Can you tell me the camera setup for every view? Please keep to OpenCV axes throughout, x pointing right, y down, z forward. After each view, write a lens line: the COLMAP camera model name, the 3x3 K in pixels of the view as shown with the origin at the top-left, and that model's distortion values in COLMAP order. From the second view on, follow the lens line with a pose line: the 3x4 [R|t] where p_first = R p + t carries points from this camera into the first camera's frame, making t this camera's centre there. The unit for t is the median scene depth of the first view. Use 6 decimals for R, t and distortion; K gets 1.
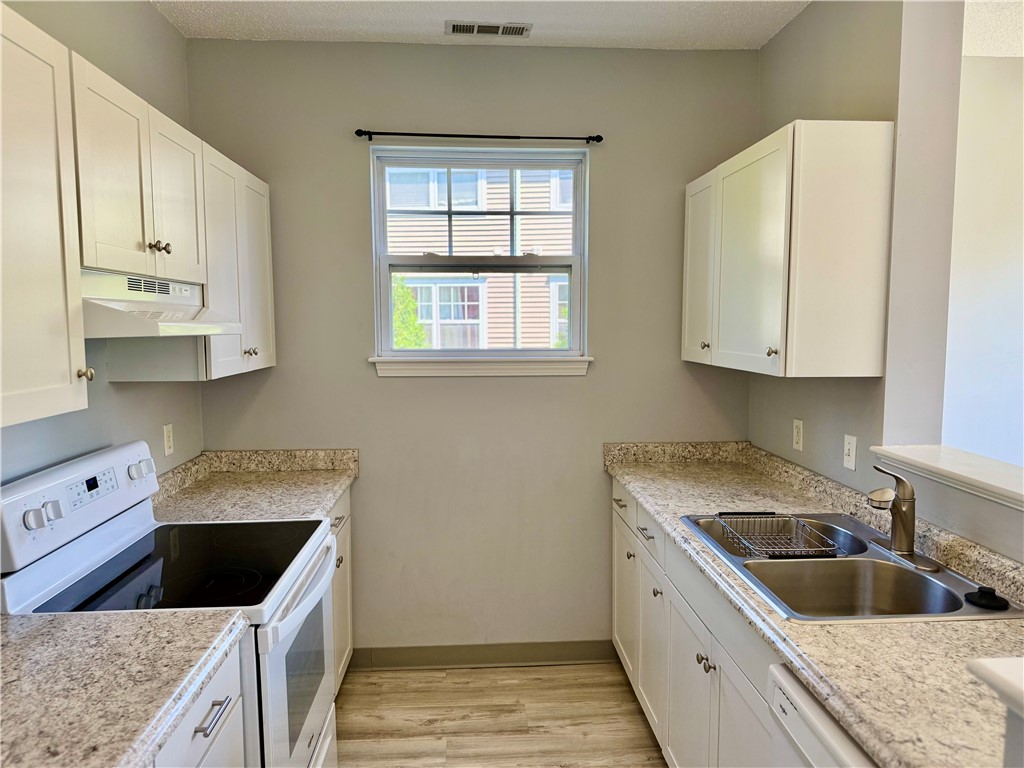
lens RADIAL K [[727.9, 0, 513.7], [0, 727.9, 389.6], [0, 0, 1]] dist [0.049733, -0.039886]
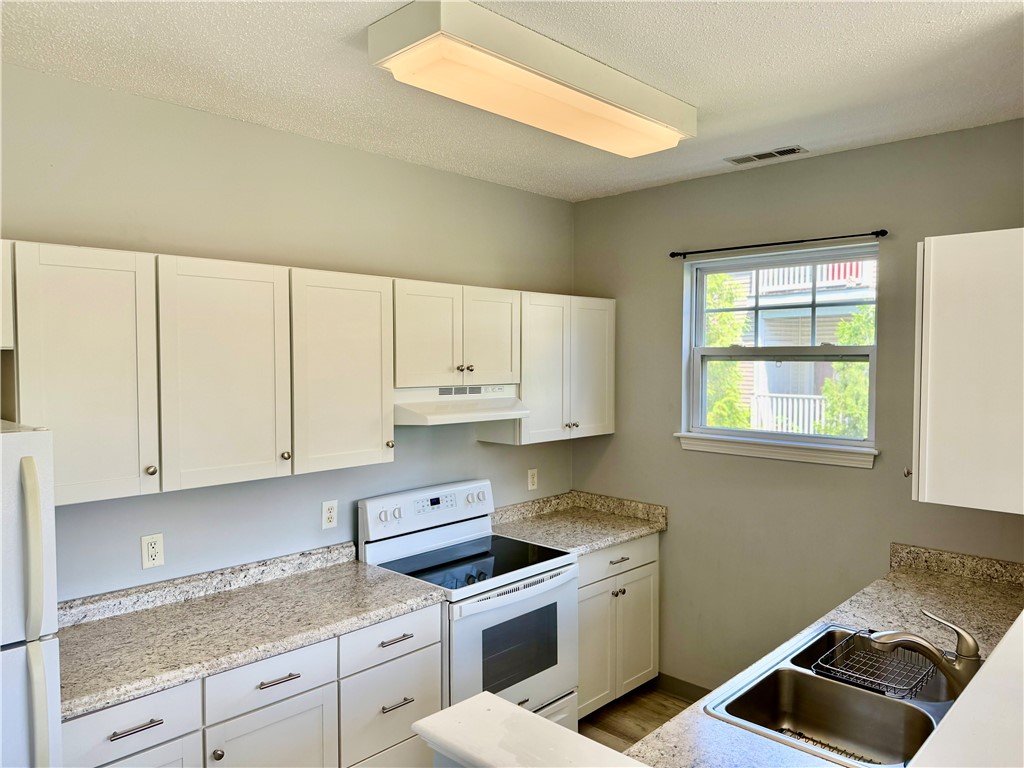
lens RADIAL K [[727.9, 0, 513.6], [0, 727.9, 381.1], [0, 0, 1]] dist [0.049733, -0.039886]
pose [[0.679503, 0.030315, -0.733046, 0.513911], [-0.073002, 0.996981, -0.026440, -0.078649], [0.730032, 0.071480, 0.679665, -0.031156]]
